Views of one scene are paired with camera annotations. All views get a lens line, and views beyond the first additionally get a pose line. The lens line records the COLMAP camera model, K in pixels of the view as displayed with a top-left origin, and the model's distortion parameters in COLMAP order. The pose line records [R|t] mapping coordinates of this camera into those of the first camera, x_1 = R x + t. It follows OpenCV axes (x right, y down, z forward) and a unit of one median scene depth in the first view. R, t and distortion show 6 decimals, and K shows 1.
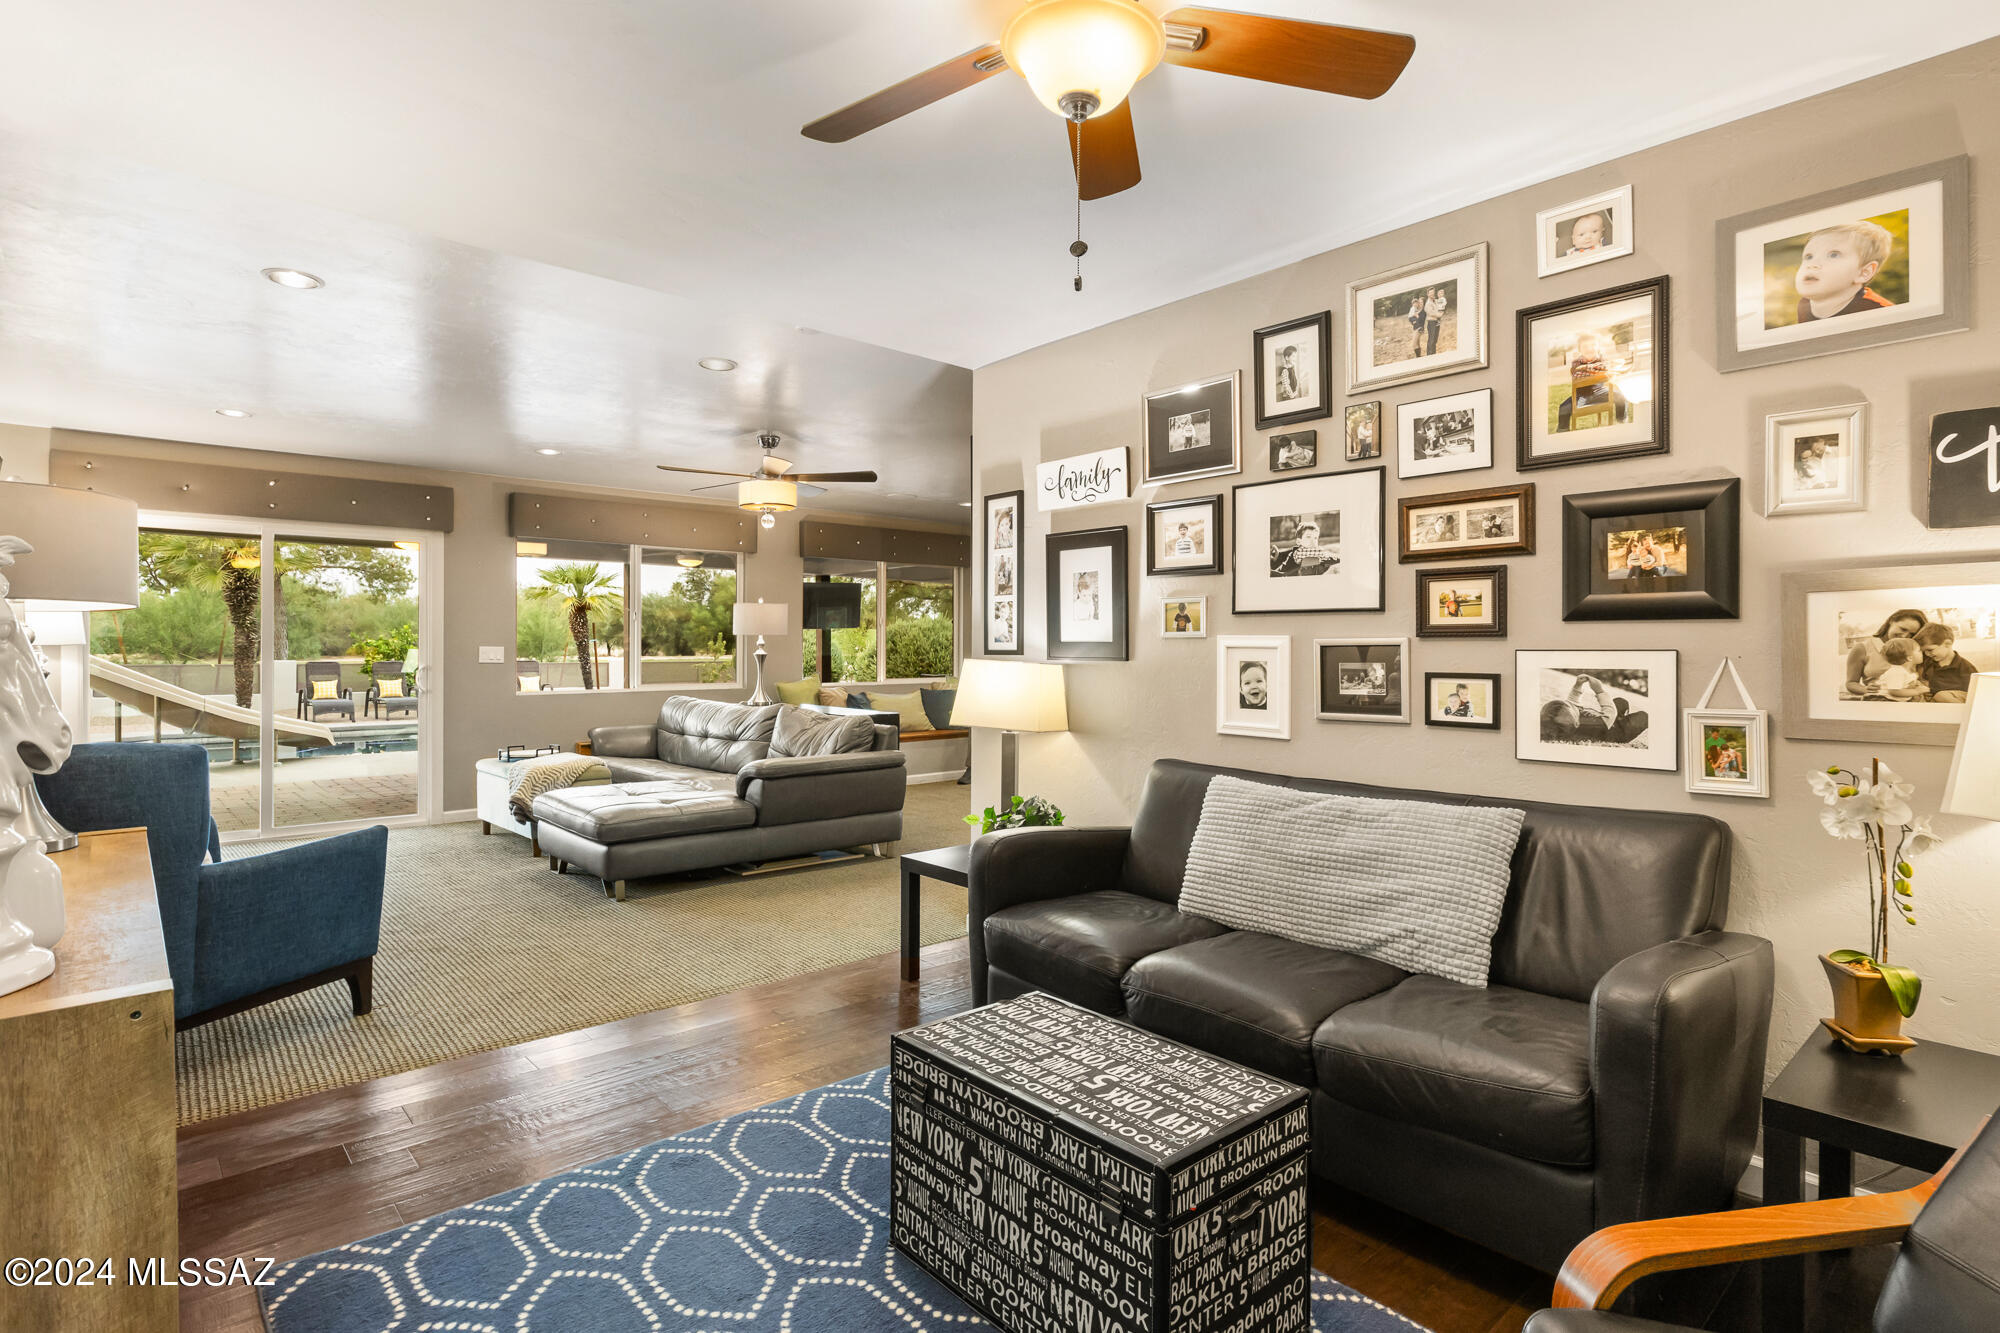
lens RADIAL K [[975.3, 0, 998.4], [0, 975.3, 655.7], [0, 0, 1]] dist [-0.005152, -0.000798]
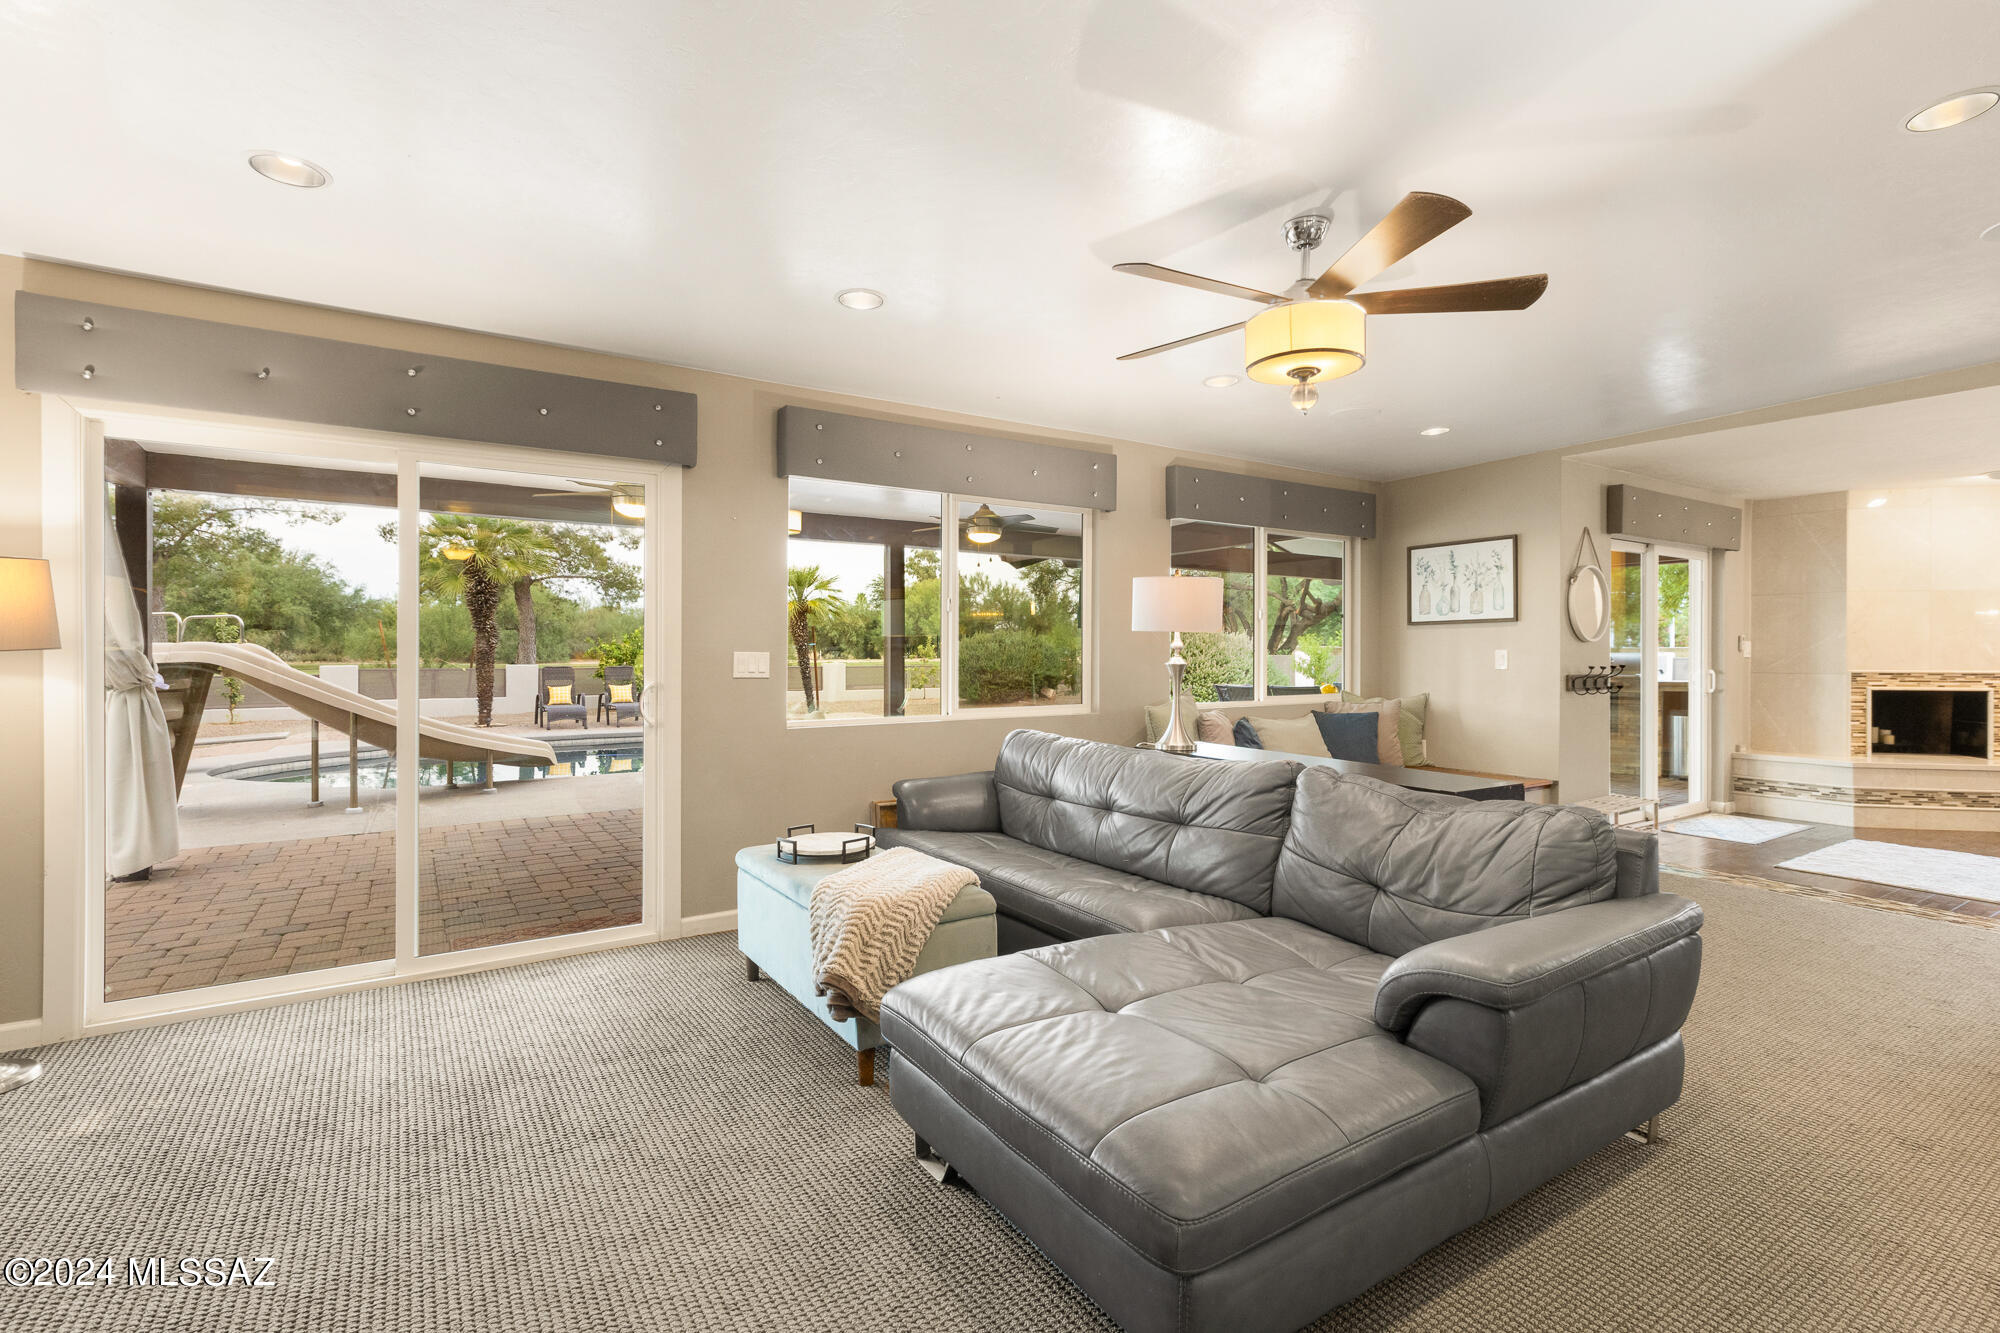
lens RADIAL K [[907.5, 0, 1001.7], [0, 907.5, 654.9], [0, 0, 1]] dist [0.002409, -0.000082]
pose [[0.986261, 0.000009, -0.165197, -0.101104], [-0.000727, 0.999991, -0.004283, -0.002086], [0.165196, 0.004344, 0.986251, 0.170942]]
